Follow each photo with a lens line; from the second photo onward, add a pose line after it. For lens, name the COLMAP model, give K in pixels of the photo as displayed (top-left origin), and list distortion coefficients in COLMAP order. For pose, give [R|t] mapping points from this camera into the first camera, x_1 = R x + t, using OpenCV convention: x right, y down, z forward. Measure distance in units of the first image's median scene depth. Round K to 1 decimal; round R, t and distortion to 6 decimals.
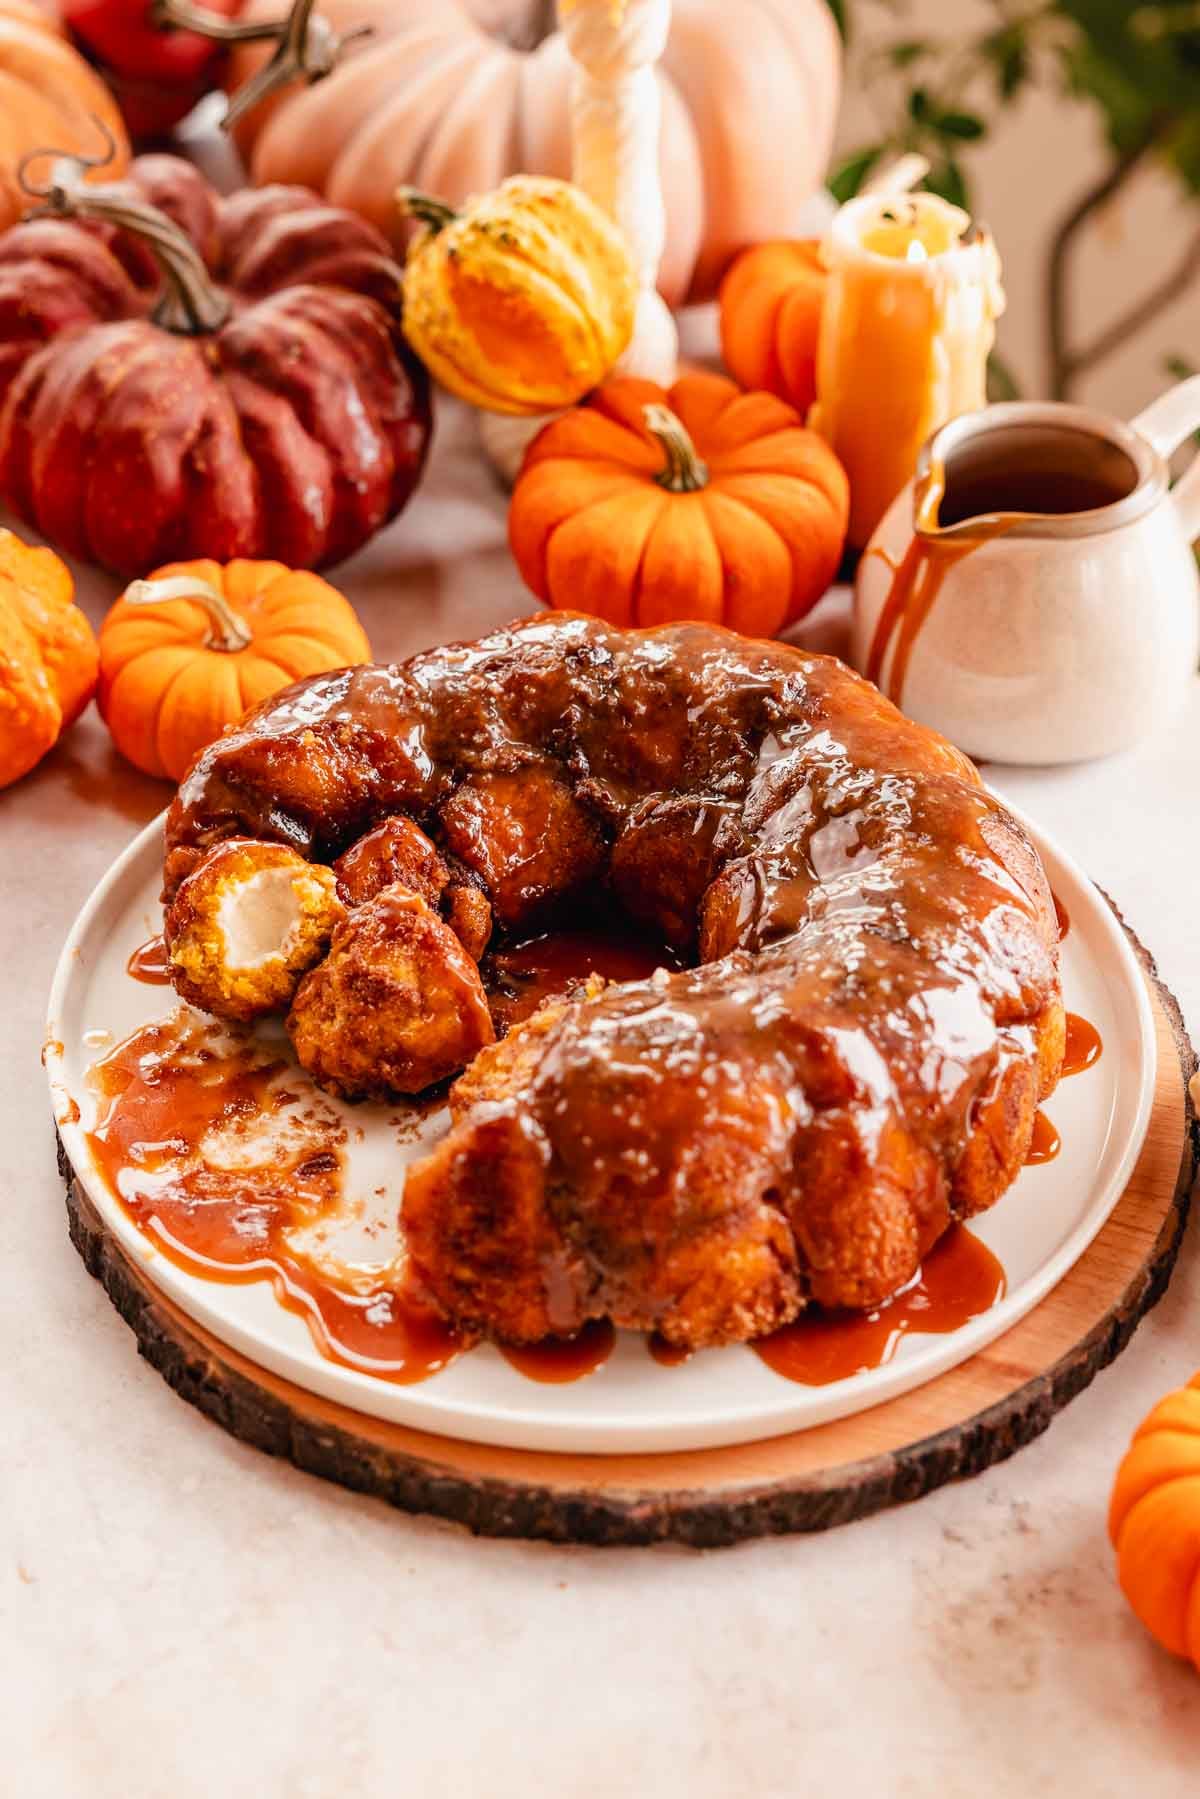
lens RADIAL K [[3347.7, 0, 600.9], [0, 3347.7, 729.3], [0, 0, 1]] dist [0.211874, -0.143121]
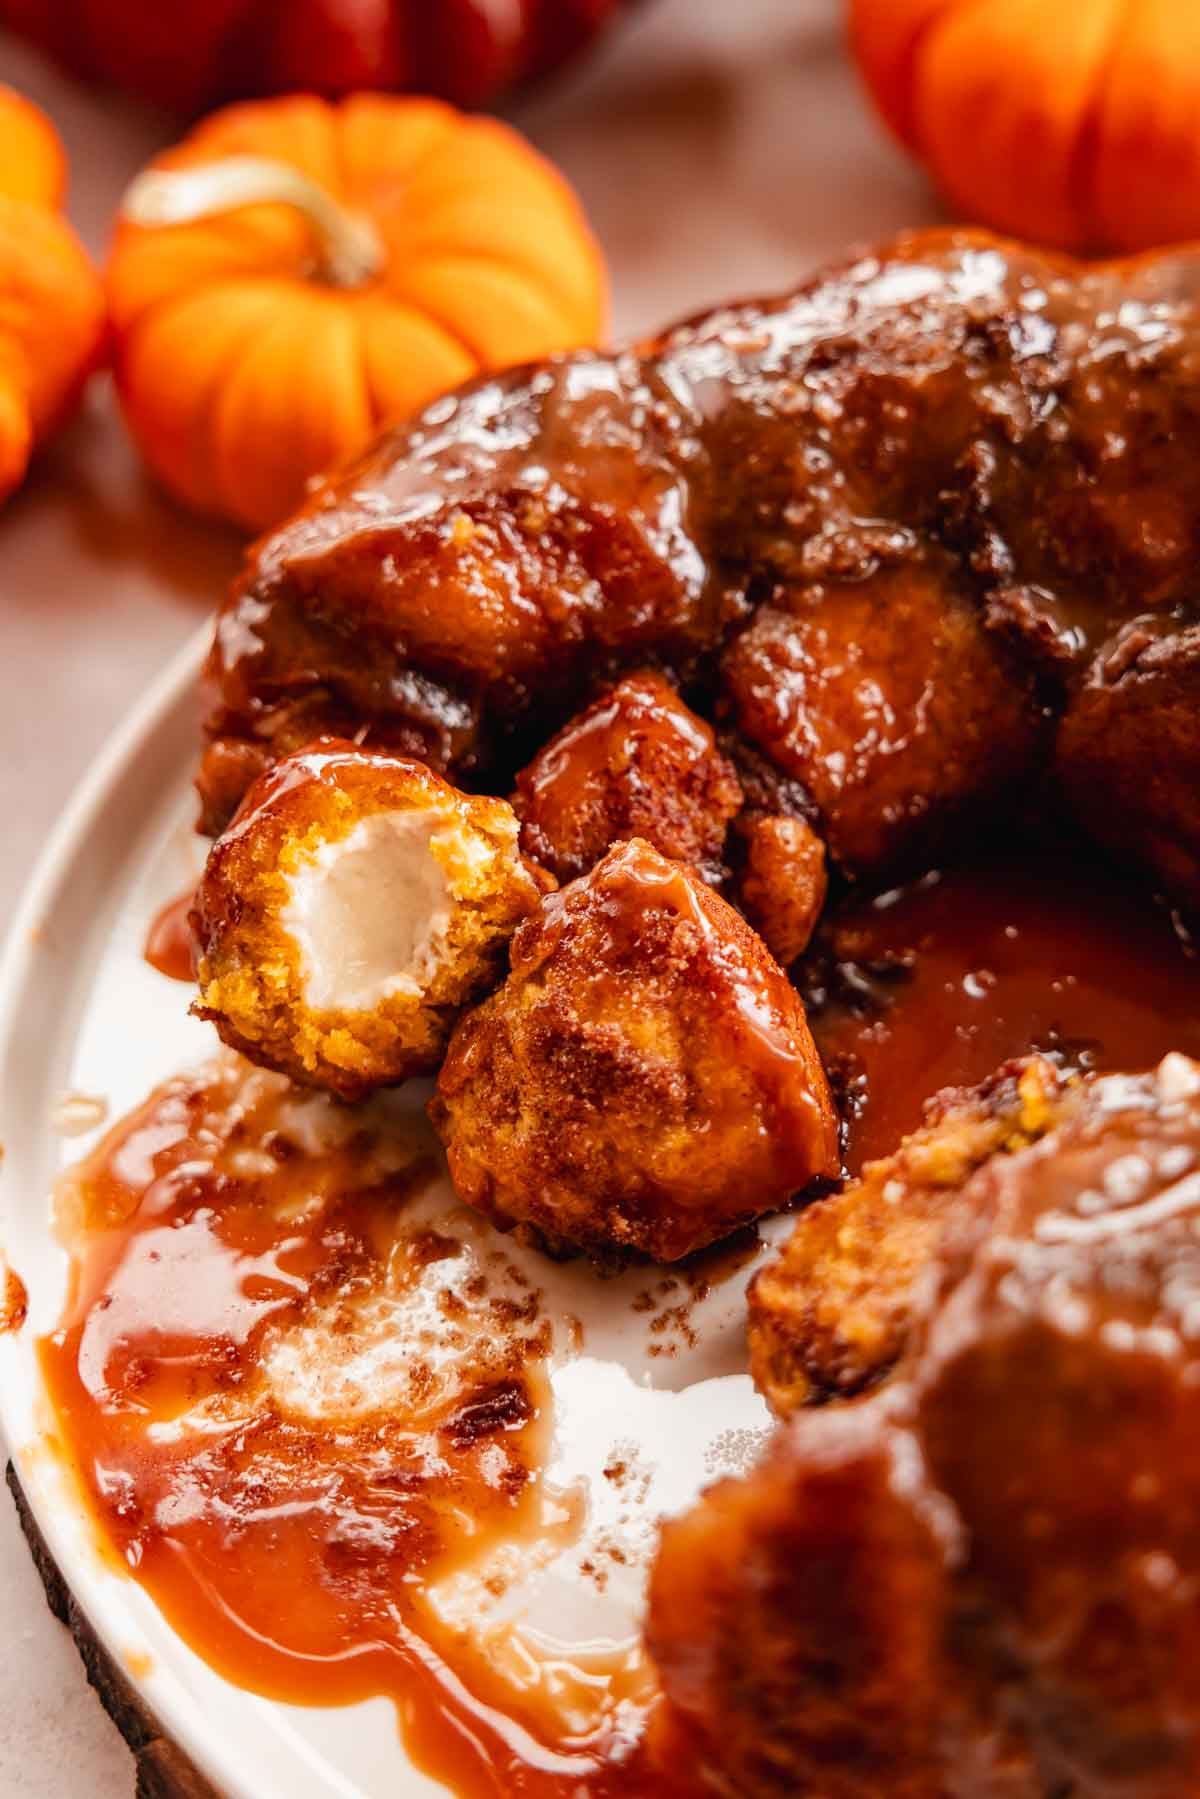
lens RADIAL K [[4152.3, 0, 687.5], [0, 4152.3, 894.7], [0, 0, 1]] dist [0.161702, 0.090534]
pose [[0.997687, -0.007975, -0.067506, -0.010830], [0.020119, 0.983242, 0.181194, -0.057083], [0.064929, -0.182133, 0.981128, 0.374849]]
